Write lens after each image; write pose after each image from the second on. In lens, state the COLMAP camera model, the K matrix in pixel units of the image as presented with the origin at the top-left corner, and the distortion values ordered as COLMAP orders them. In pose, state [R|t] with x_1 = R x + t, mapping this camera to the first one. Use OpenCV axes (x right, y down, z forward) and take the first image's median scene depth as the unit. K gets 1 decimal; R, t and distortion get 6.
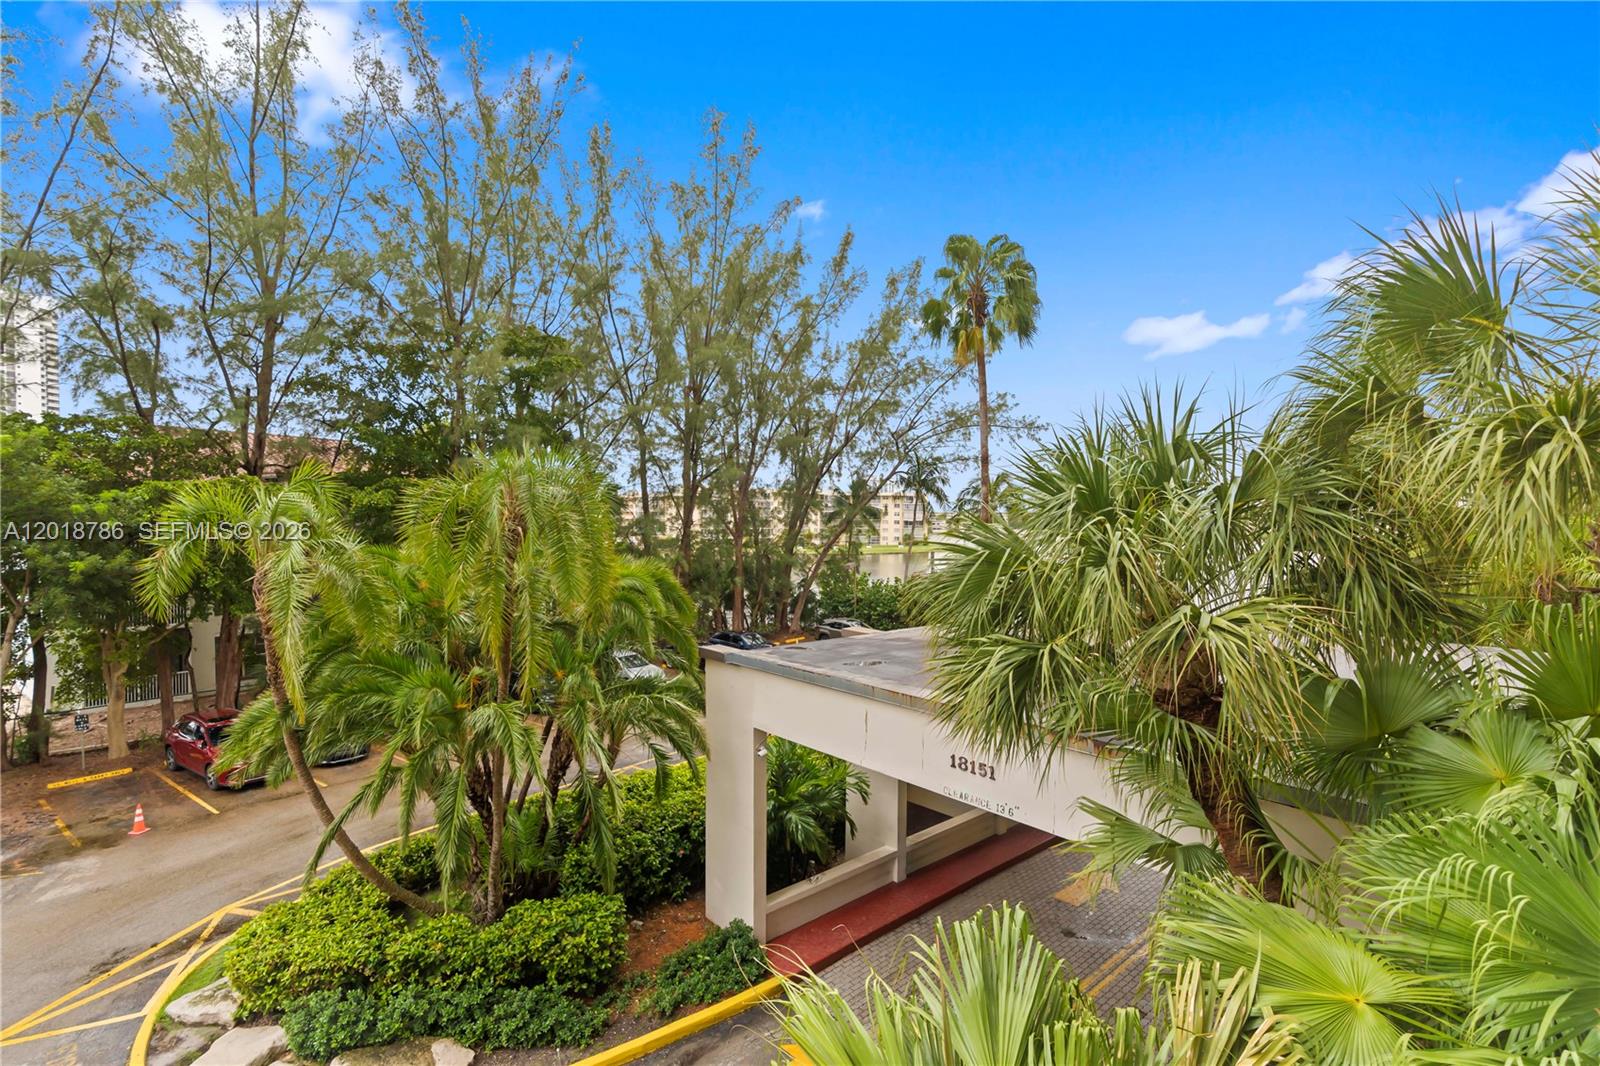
lens RADIAL K [[740.9, 0, 802.7], [0, 740.9, 540.7], [0, 0, 1]] dist [-0.003182, 0.000231]
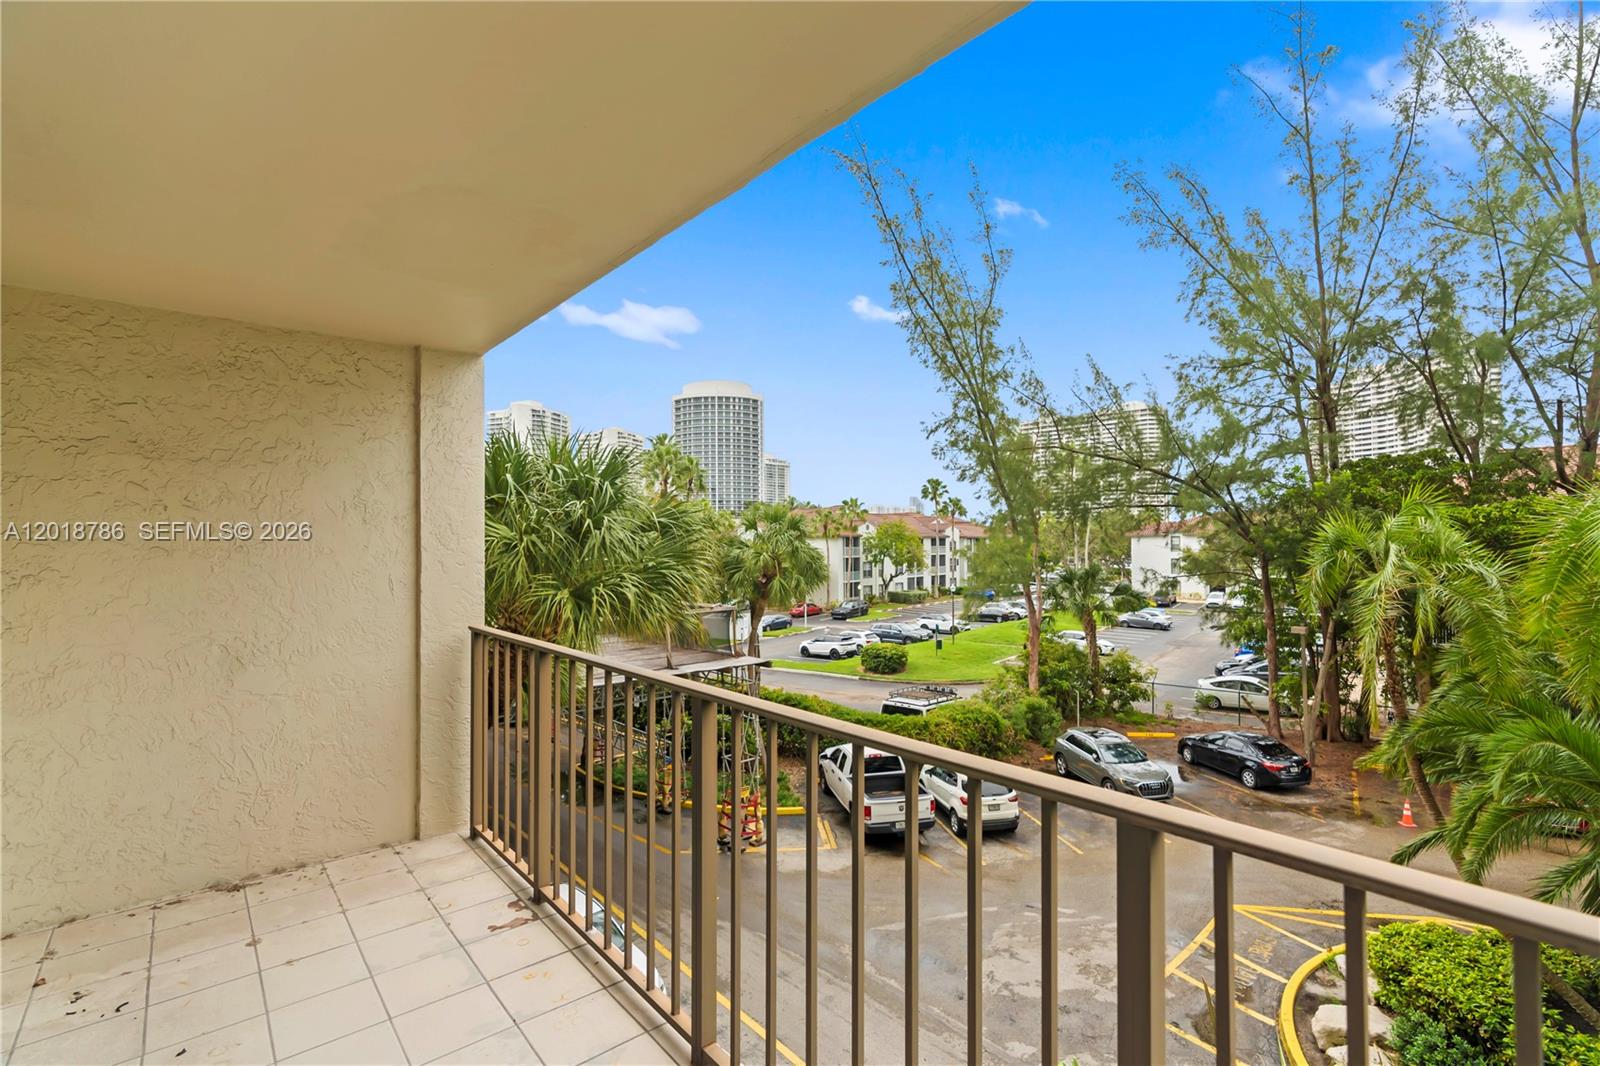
lens RADIAL K [[724.2, 0, 806.6], [0, 724.2, 536.3], [0, 0, 1]] dist [-0.004861, 0.001464]
pose [[0.007402, -0.014575, -0.999866, 0.153102], [-0.022213, 0.999645, -0.014737, -0.002644], [0.999726, 0.022319, 0.007075, 0.064409]]
